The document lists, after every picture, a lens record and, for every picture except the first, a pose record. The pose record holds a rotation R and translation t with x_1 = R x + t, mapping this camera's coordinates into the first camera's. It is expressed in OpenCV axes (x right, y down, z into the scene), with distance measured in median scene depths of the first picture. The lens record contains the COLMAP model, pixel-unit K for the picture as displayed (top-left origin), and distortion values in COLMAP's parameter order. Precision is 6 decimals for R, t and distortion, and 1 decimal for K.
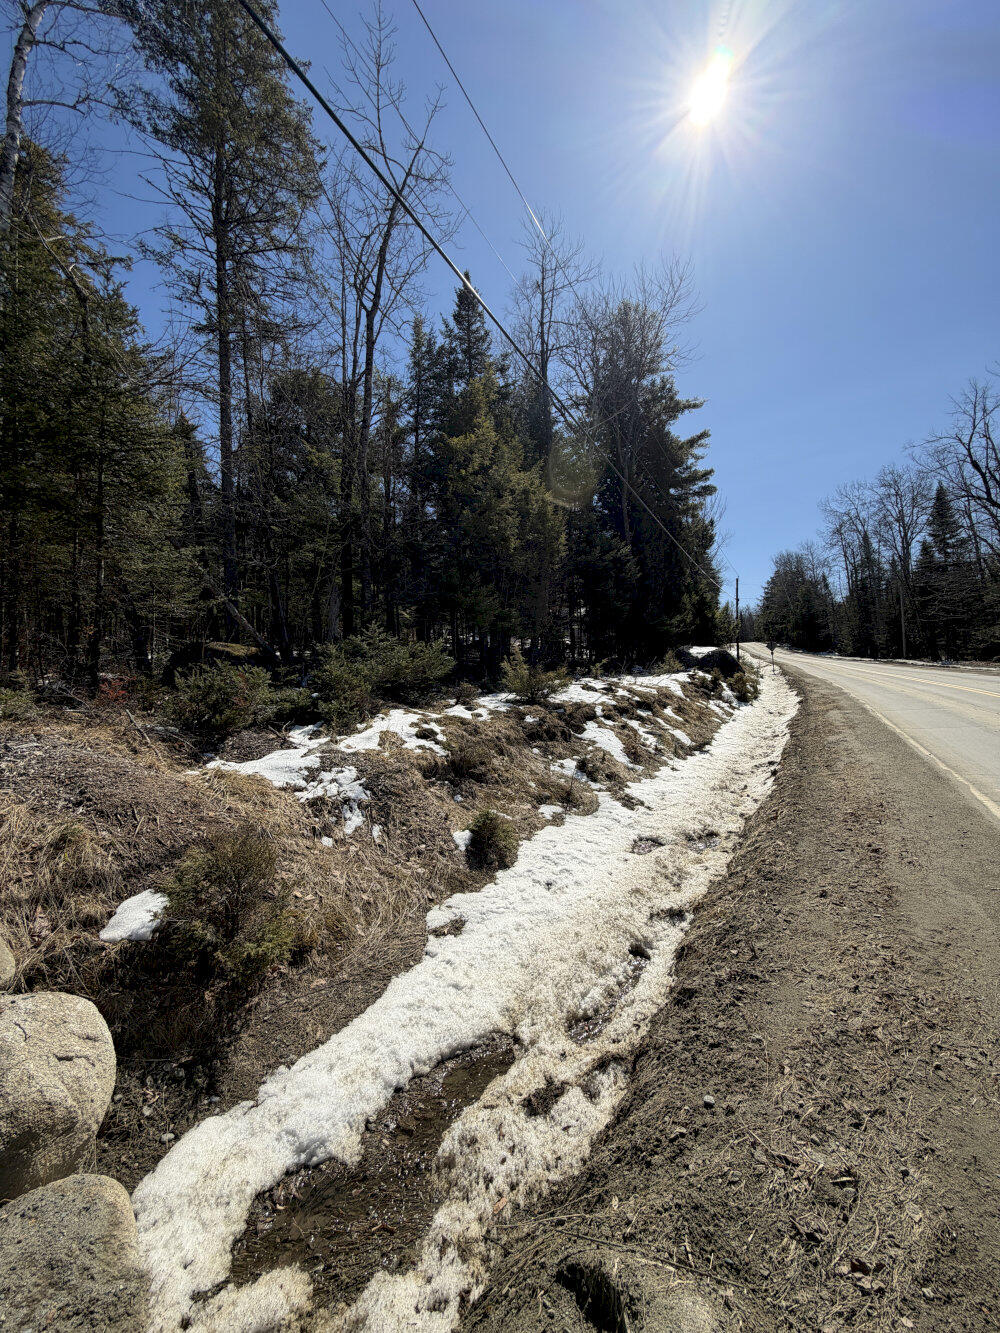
lens RADIAL K [[533.3, 0, 500.0], [0, 533.3, 666.5], [0, 0, 1]] dist [-0.000182, 0.000075]
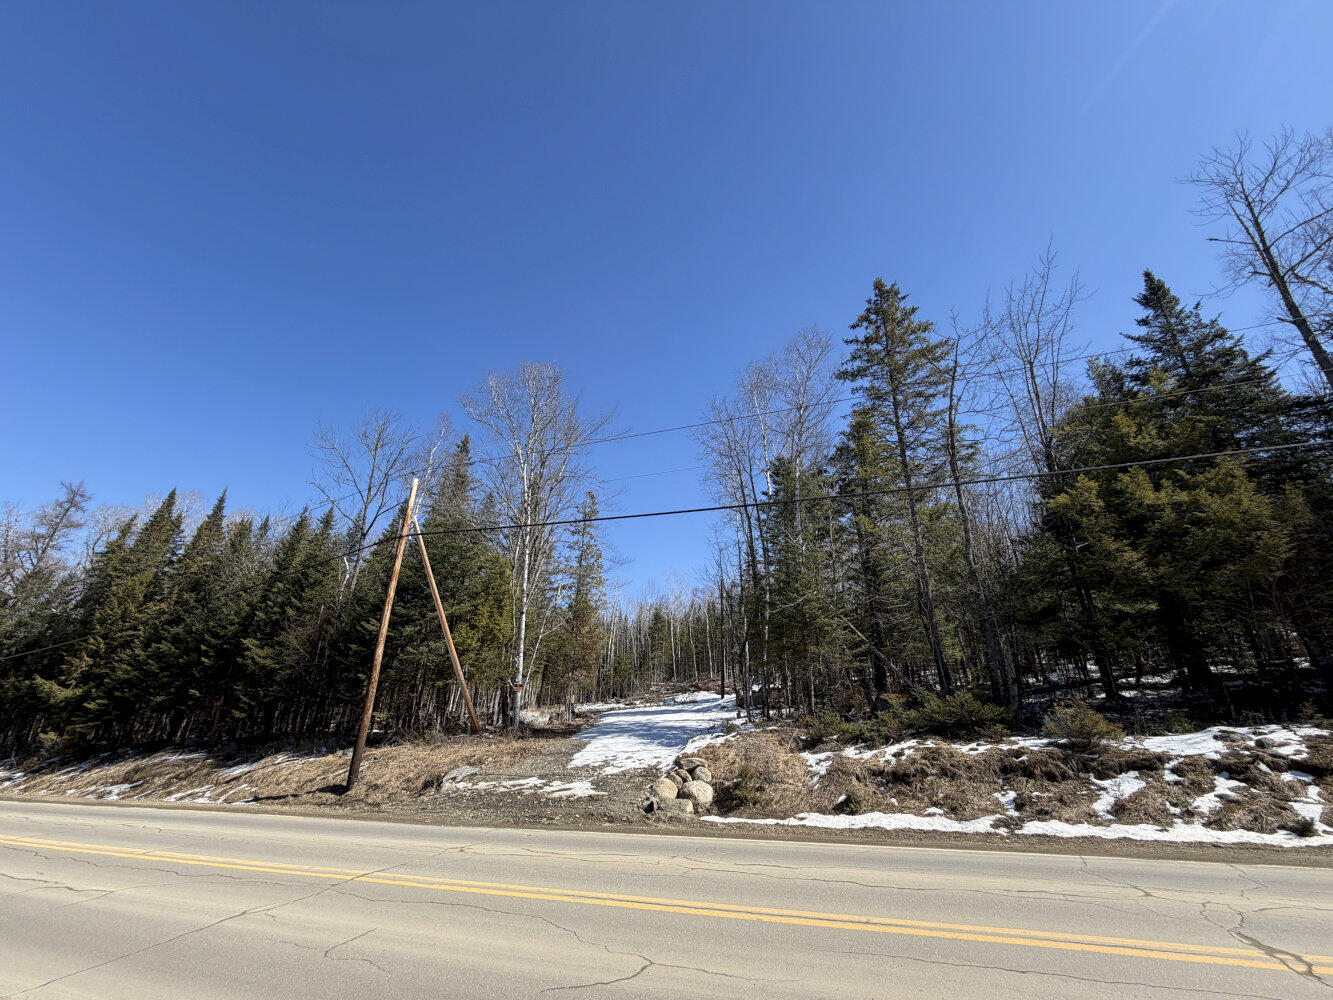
lens RADIAL K [[533.3, 0, 666.5], [0, 533.3, 500.0], [0, 0, 1]] dist [-0.000182, 0.000075]
pose [[0.203486, -0.322964, -0.924277, 2.350898], [0.024009, 0.945390, -0.325056, -0.182803], [0.978784, 0.043953, 0.200127, -0.309734]]
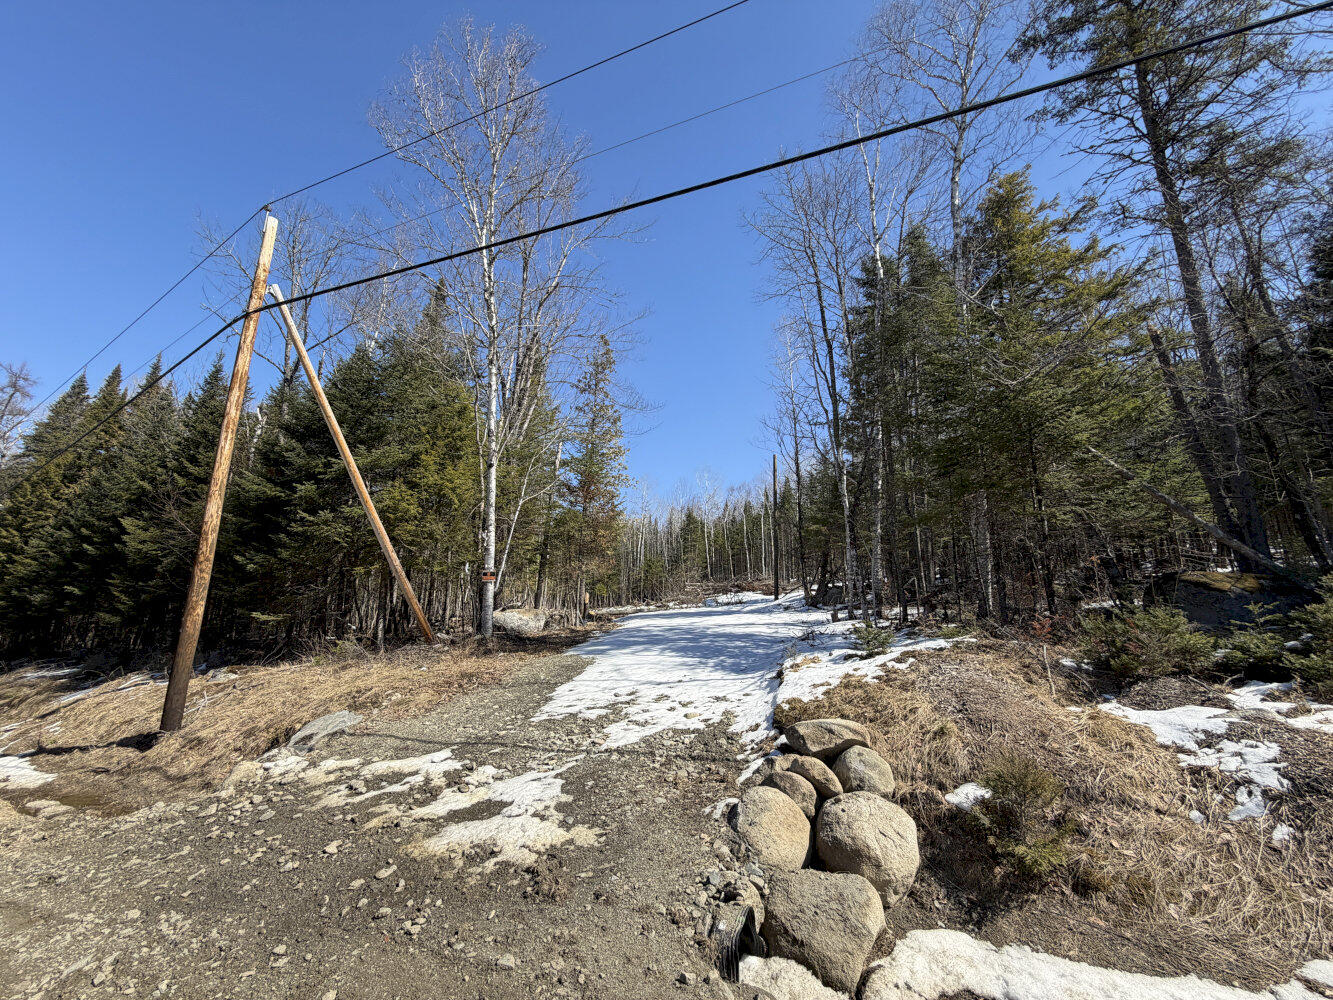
lens RADIAL K [[533.3, 0, 666.5], [0, 533.3, 500.0], [0, 0, 1]] dist [-0.000182, 0.000075]
pose [[0.147874, -0.170626, -0.974177, 0.478961], [0.029145, 0.985330, -0.168155, -0.075542], [0.988577, -0.003527, 0.150677, -0.042762]]
